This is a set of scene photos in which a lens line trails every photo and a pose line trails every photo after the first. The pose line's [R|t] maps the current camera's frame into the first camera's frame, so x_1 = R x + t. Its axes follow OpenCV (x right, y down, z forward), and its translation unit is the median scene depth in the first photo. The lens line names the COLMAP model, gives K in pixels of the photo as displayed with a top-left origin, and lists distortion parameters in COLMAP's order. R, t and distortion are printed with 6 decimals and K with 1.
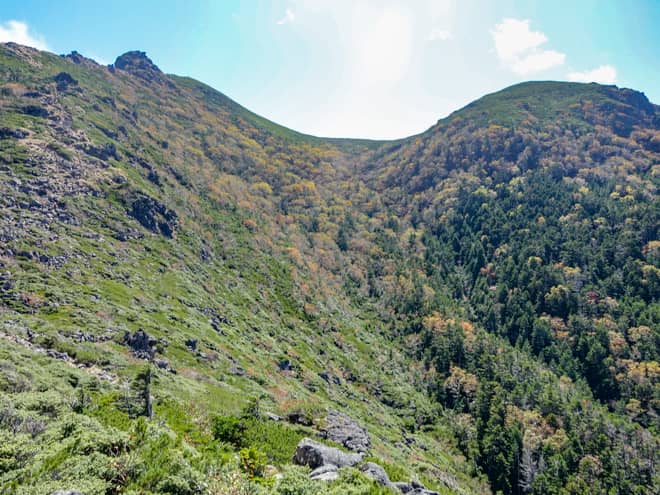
lens RADIAL K [[549.8, 0, 330.0], [0, 549.8, 247.5], [0, 0, 1]] dist [0.008227, -0.000976]
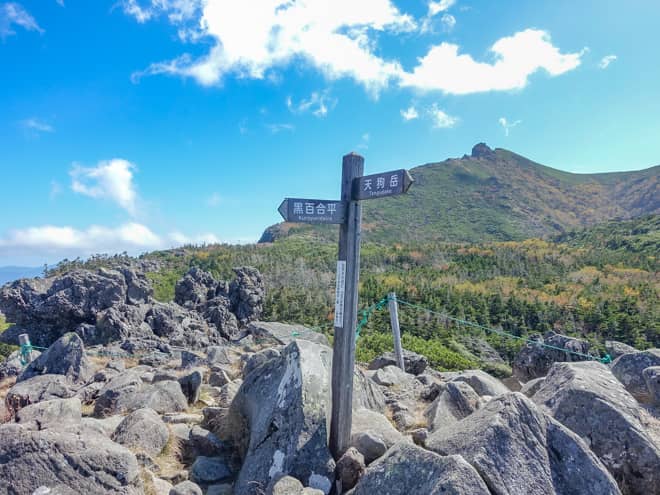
lens RADIAL K [[549.8, 0, 330.0], [0, 549.8, 247.5], [0, 0, 1]] dist [0.008227, -0.000976]
pose [[0.914022, -0.036255, -0.404041, -0.074900], [0.025940, 0.999183, -0.030977, 0.048949], [0.404834, 0.017833, 0.914216, -0.965135]]
